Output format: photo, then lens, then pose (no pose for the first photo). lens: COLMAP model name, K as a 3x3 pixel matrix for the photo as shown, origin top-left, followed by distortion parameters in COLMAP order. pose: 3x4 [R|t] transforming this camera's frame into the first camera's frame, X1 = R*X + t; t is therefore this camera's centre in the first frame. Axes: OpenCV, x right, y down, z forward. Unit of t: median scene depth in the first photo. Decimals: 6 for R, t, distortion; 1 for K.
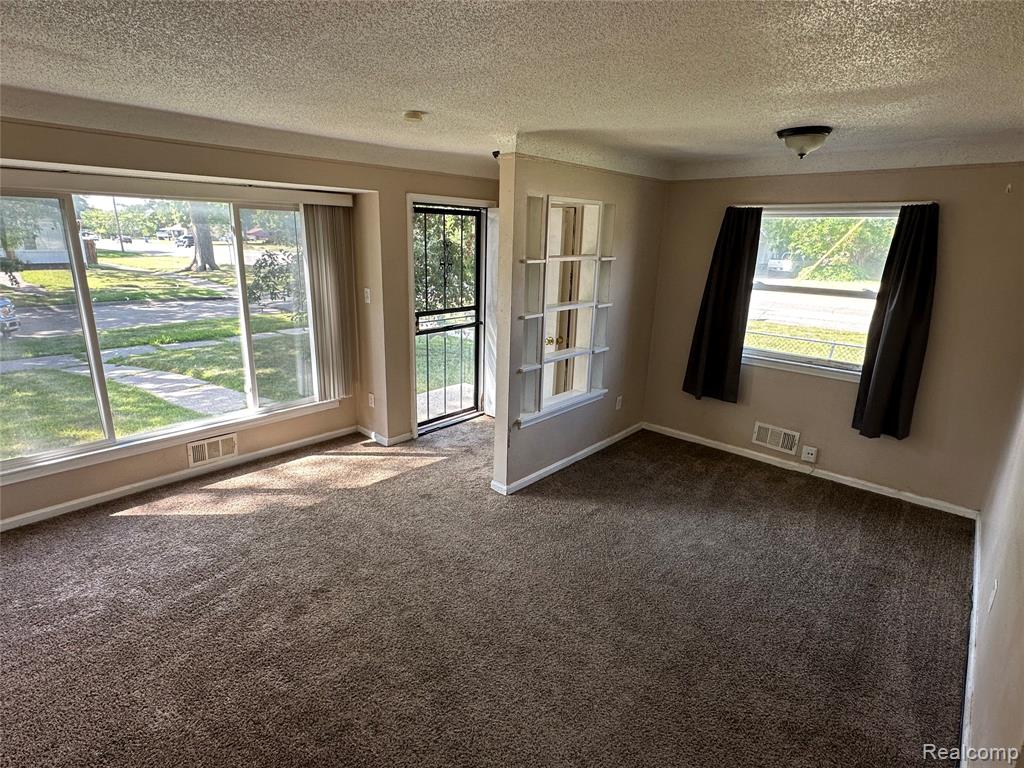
lens RADIAL K [[533.1, 0, 512.9], [0, 533.1, 383.8], [0, 0, 1]] dist [0.000151, 0.000059]
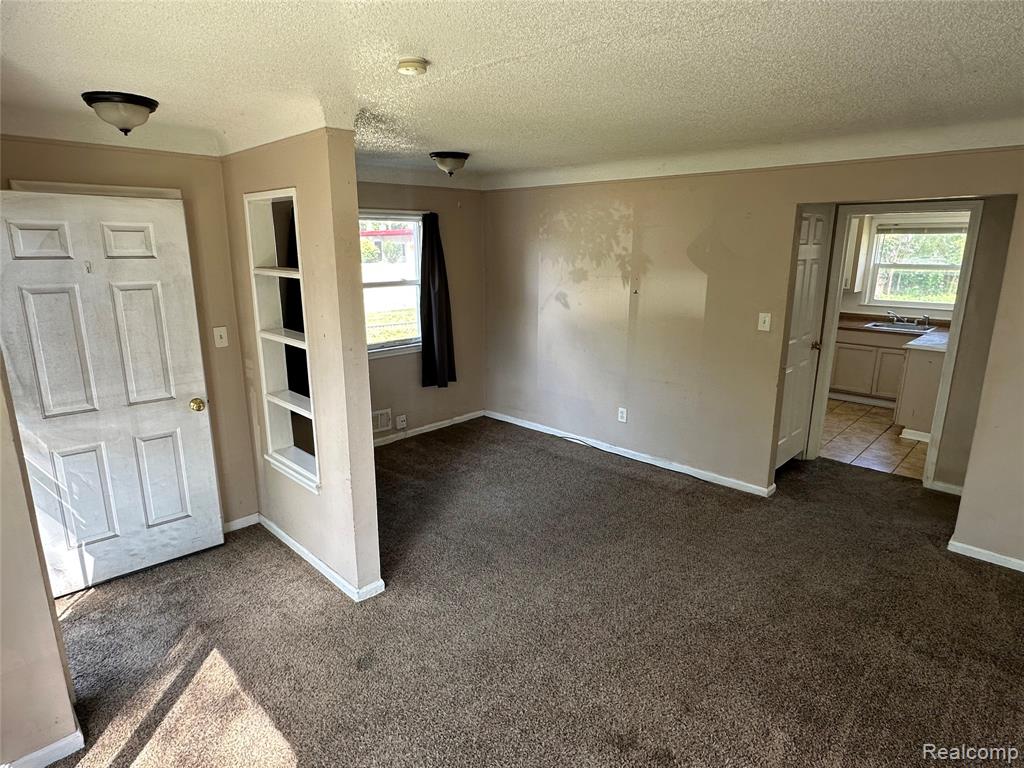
lens RADIAL K [[574.4, 0, 513.2], [0, 574.4, 381.0], [0, 0, 1]] dist [-0.002524, -0.000058]
pose [[0.041881, -0.250137, 0.967304, -0.679073], [0.271327, 0.934618, 0.229938, -0.188530], [-0.961576, 0.252826, 0.107012, 0.655157]]
